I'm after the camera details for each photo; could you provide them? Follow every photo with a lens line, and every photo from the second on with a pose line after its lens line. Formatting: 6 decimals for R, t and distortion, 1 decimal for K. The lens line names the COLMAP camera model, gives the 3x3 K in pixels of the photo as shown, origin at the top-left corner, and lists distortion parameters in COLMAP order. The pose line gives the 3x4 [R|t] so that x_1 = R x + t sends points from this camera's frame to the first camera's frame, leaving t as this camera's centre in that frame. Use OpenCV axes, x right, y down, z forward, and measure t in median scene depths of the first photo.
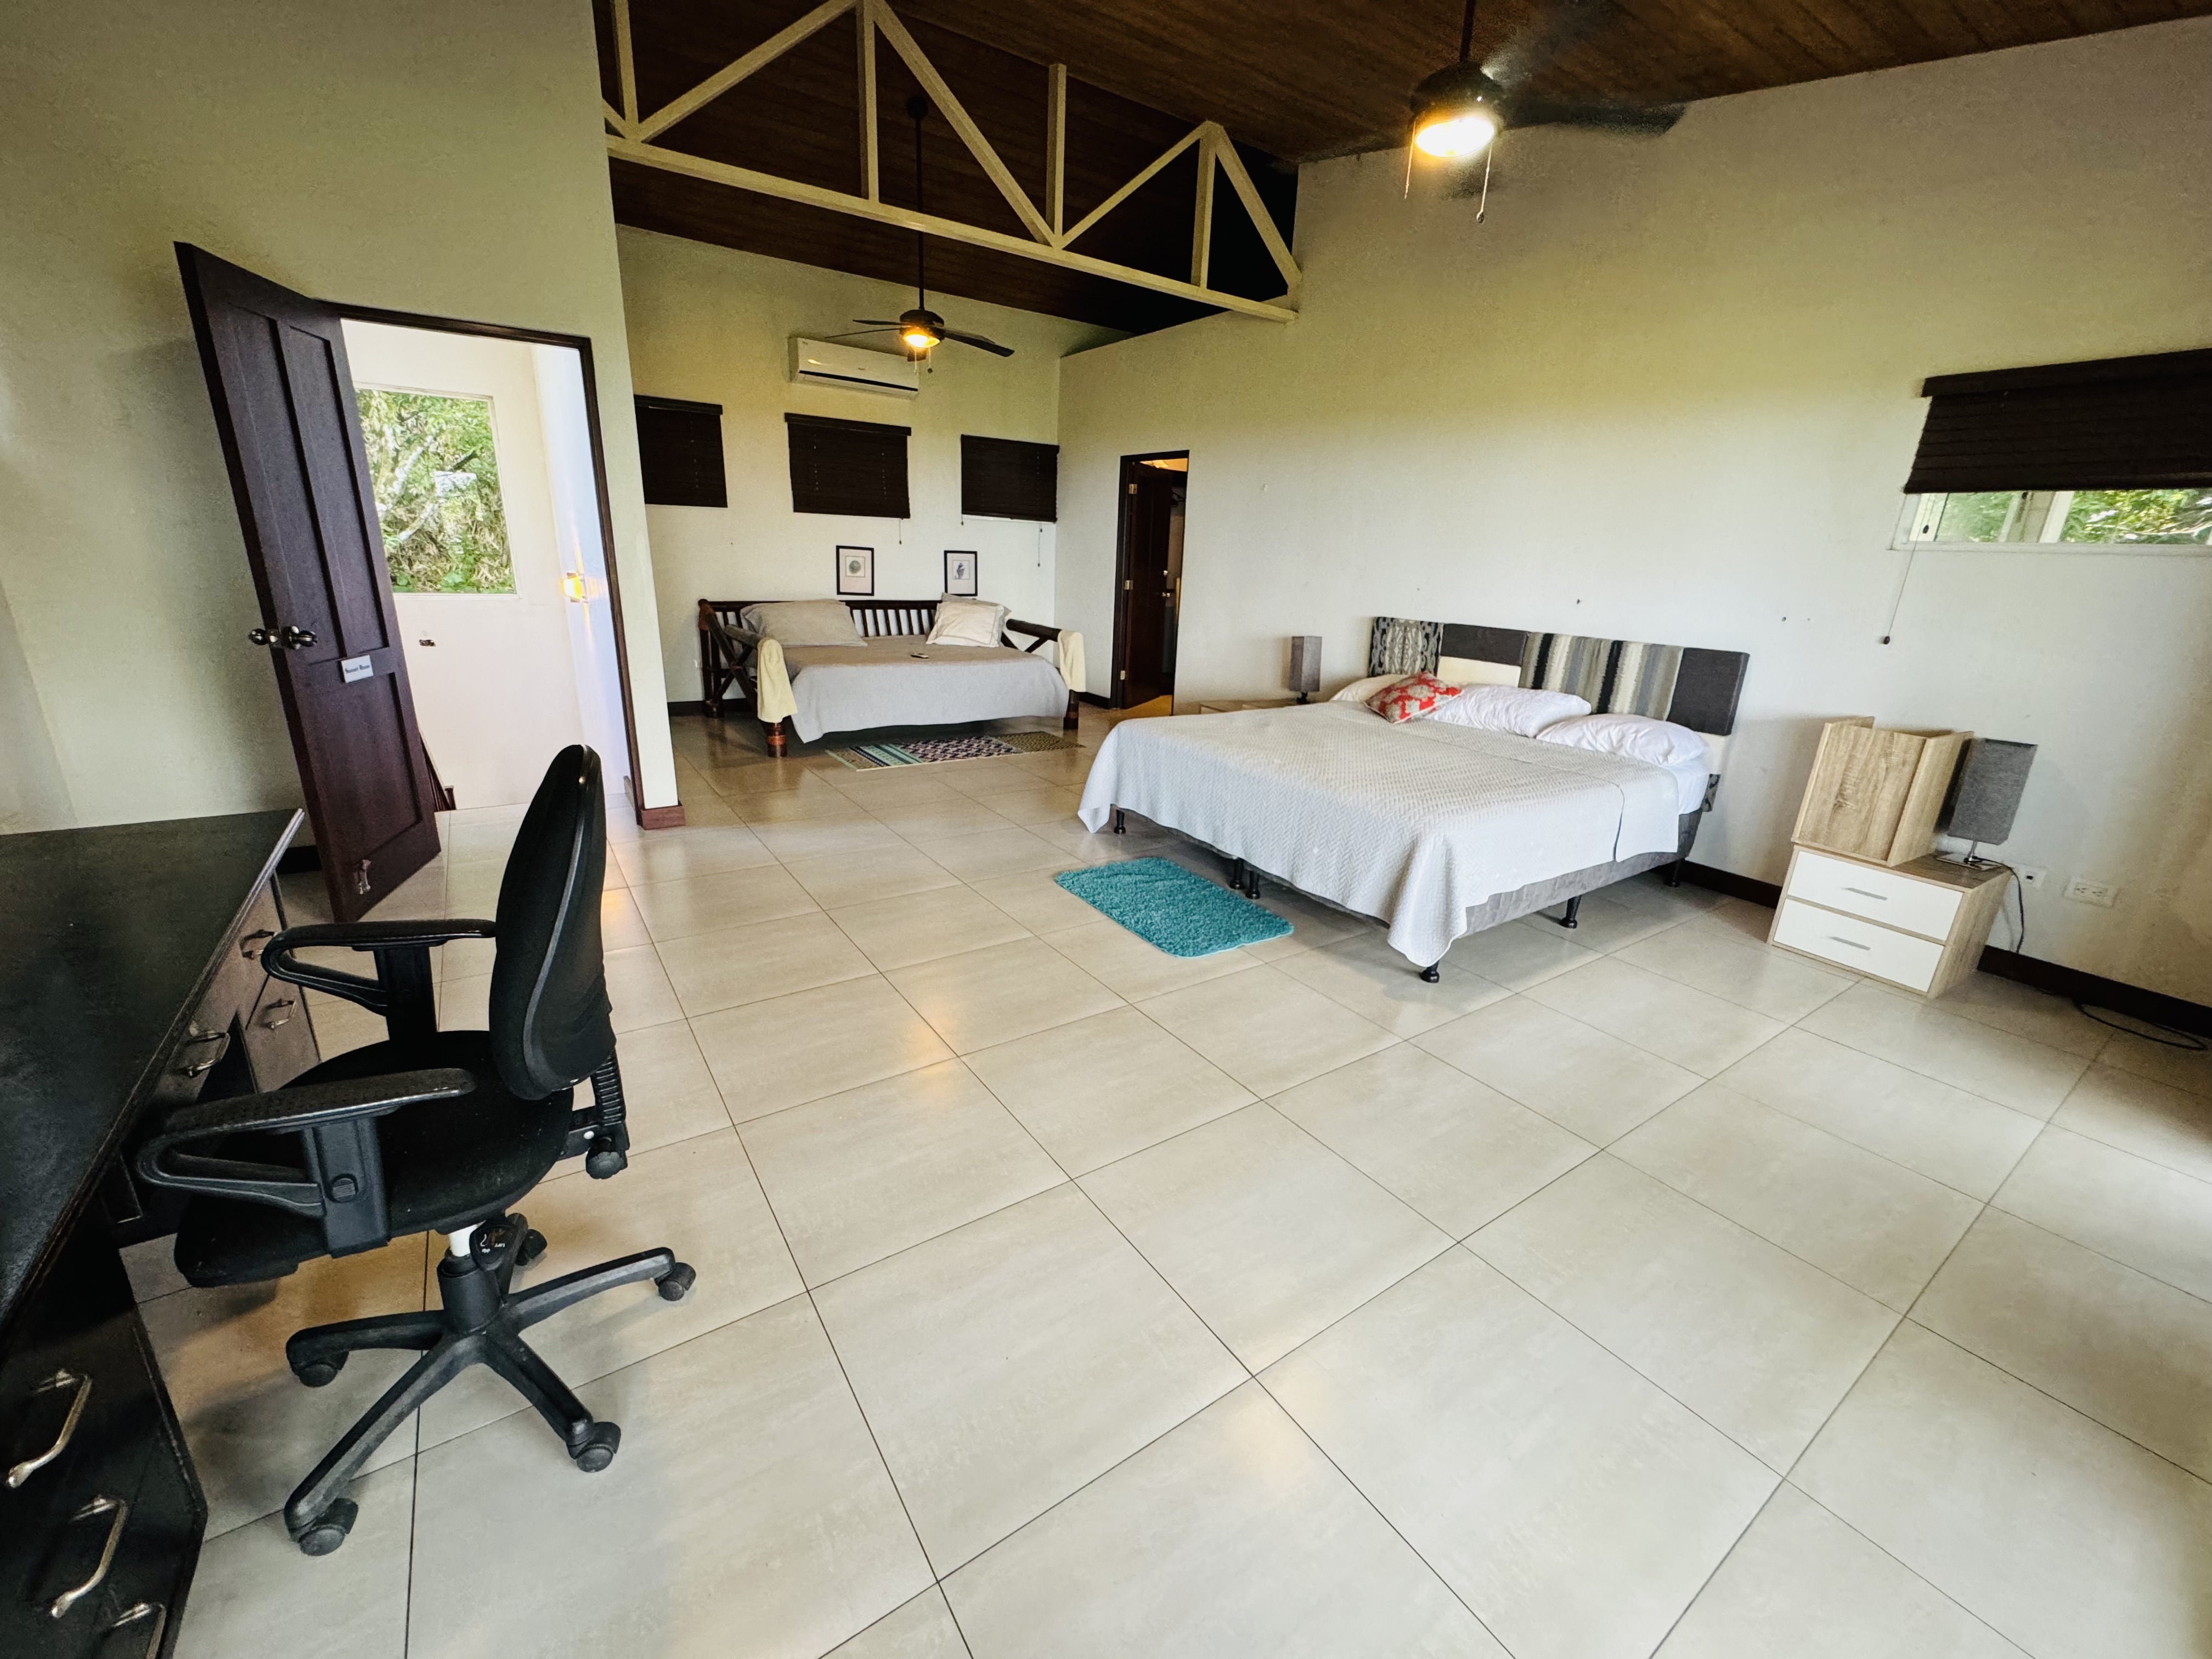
lens RADIAL K [[883.8, 0, 1106.0], [0, 883.8, 829.5], [0, 0, 1]] dist [-0.002513, 0.000455]
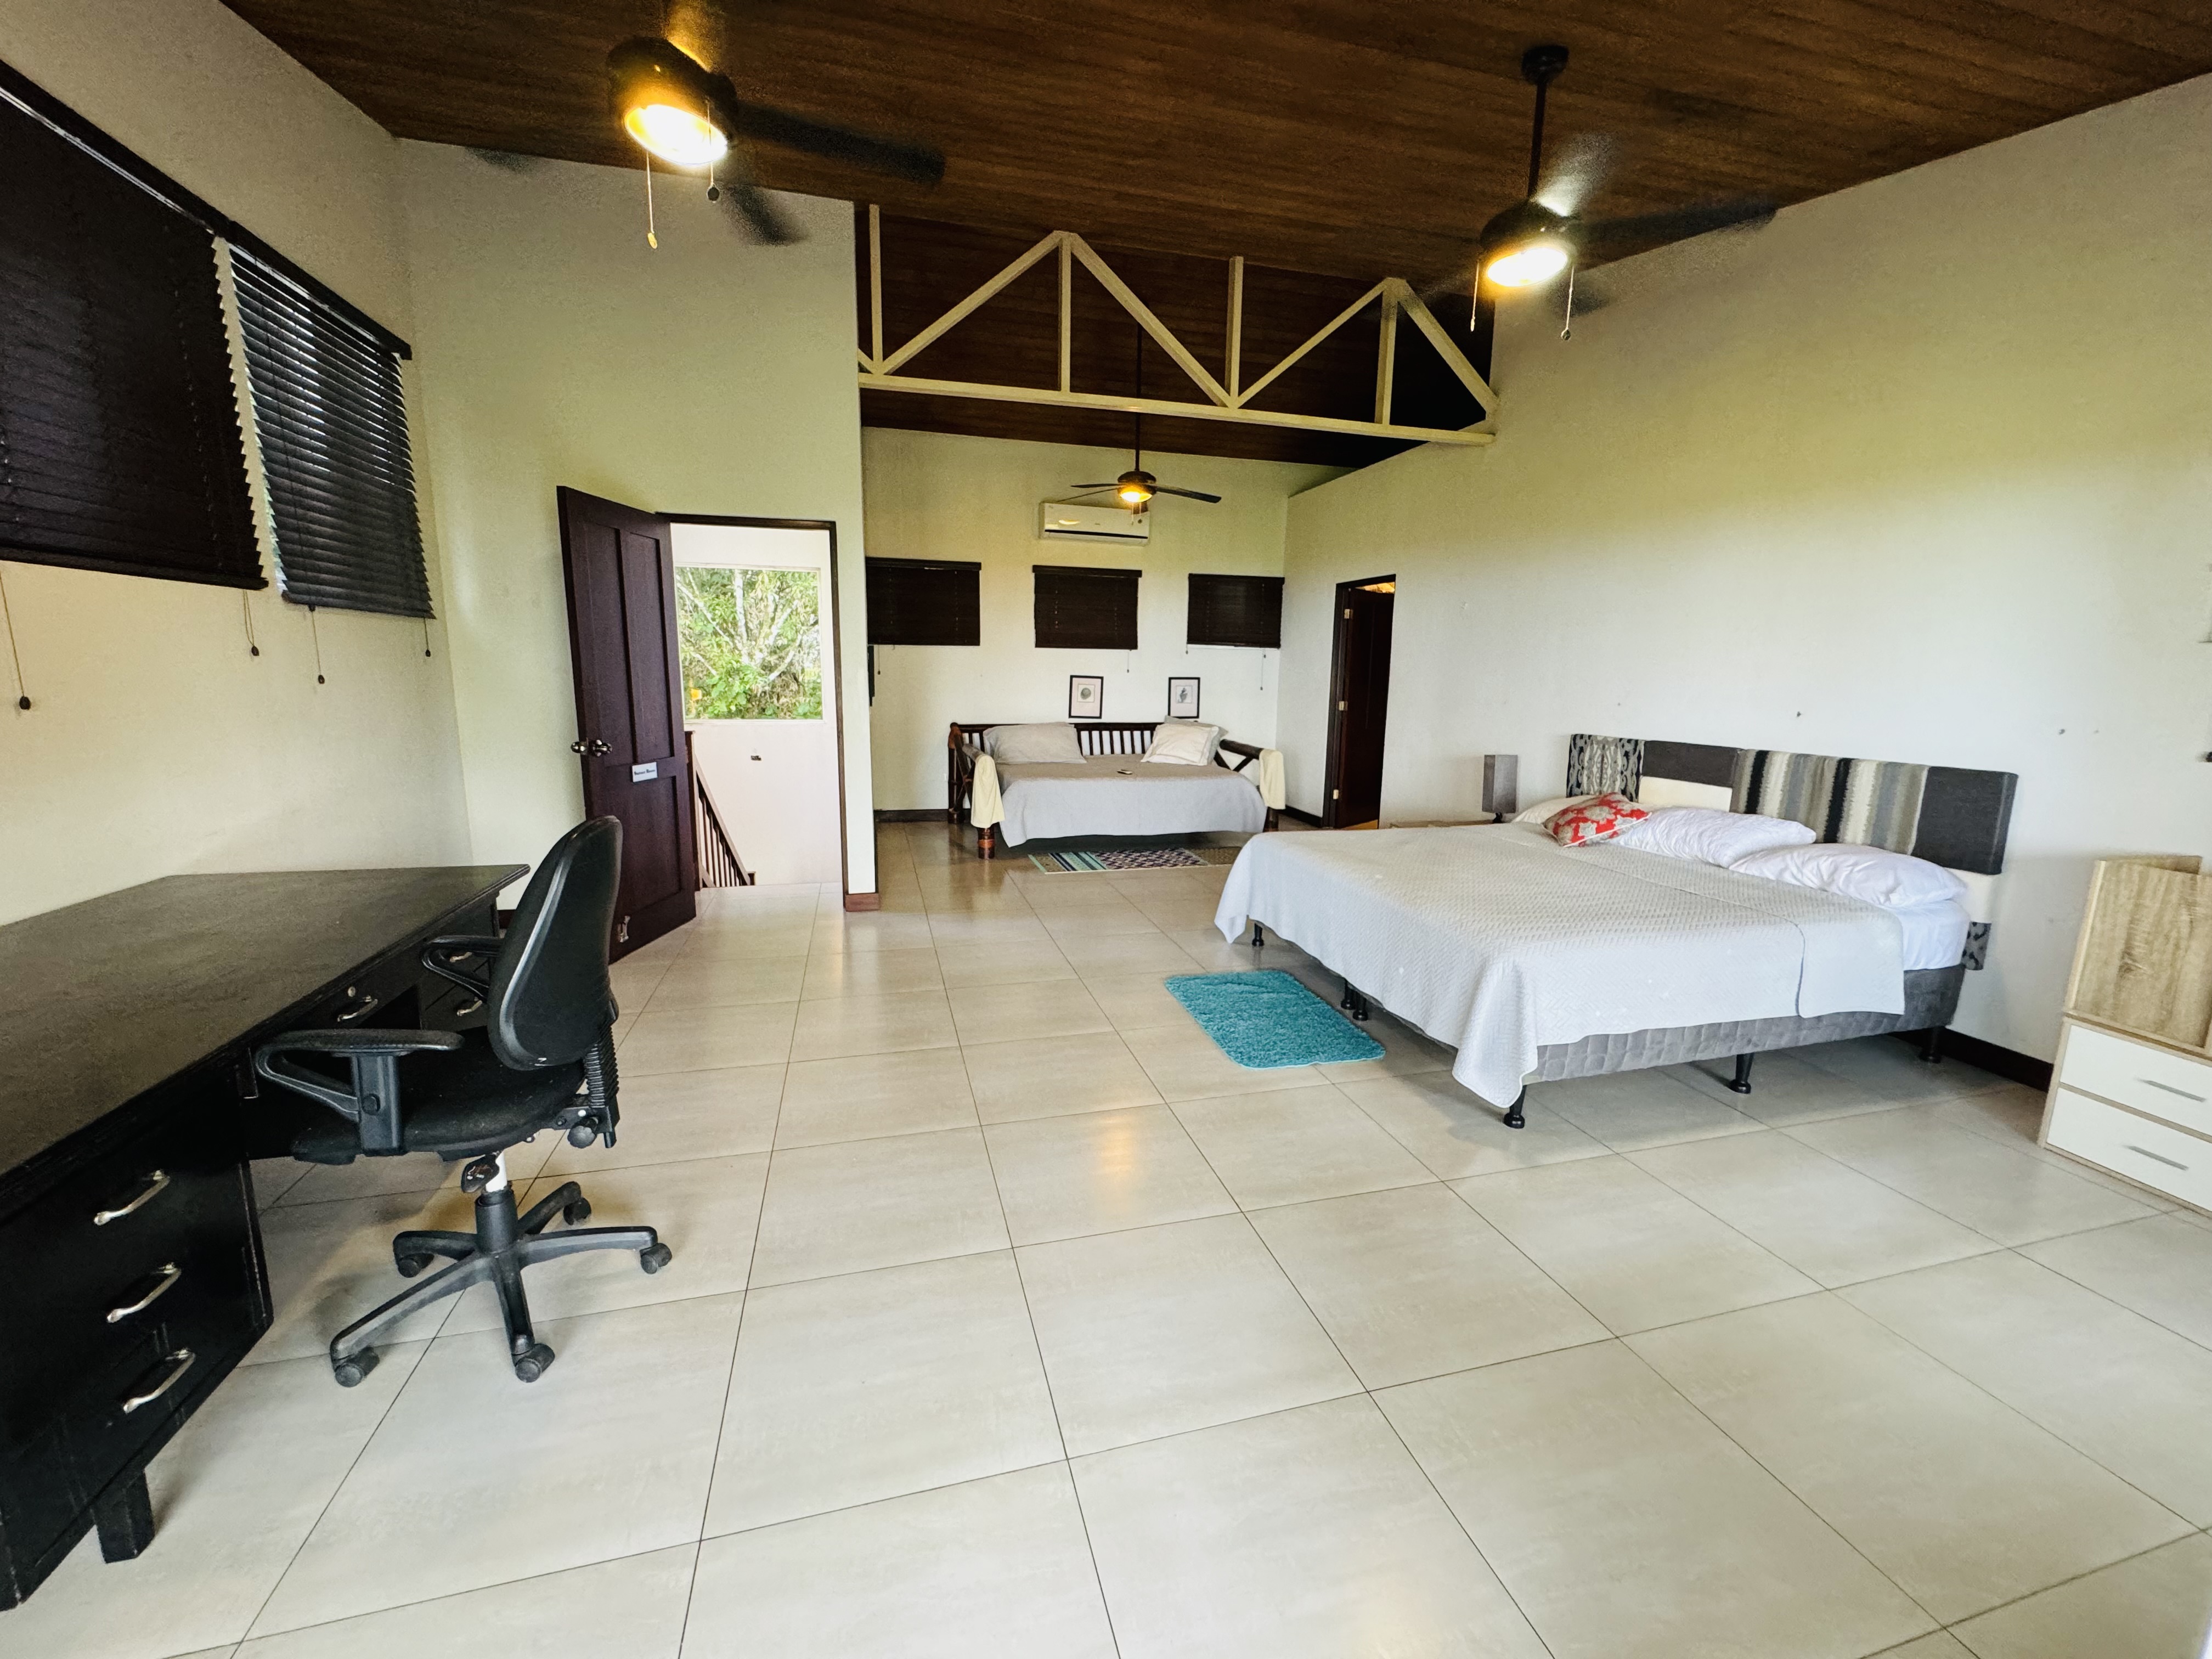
lens RADIAL K [[883.8, 0, 1106.0], [0, 883.8, 829.5], [0, 0, 1]] dist [-0.002513, 0.000455]
pose [[0.944165, 0.031827, -0.327932, 0.183297], [-0.076333, 0.989373, -0.123750, 0.011633], [0.320509, 0.141872, 0.936561, -0.009332]]
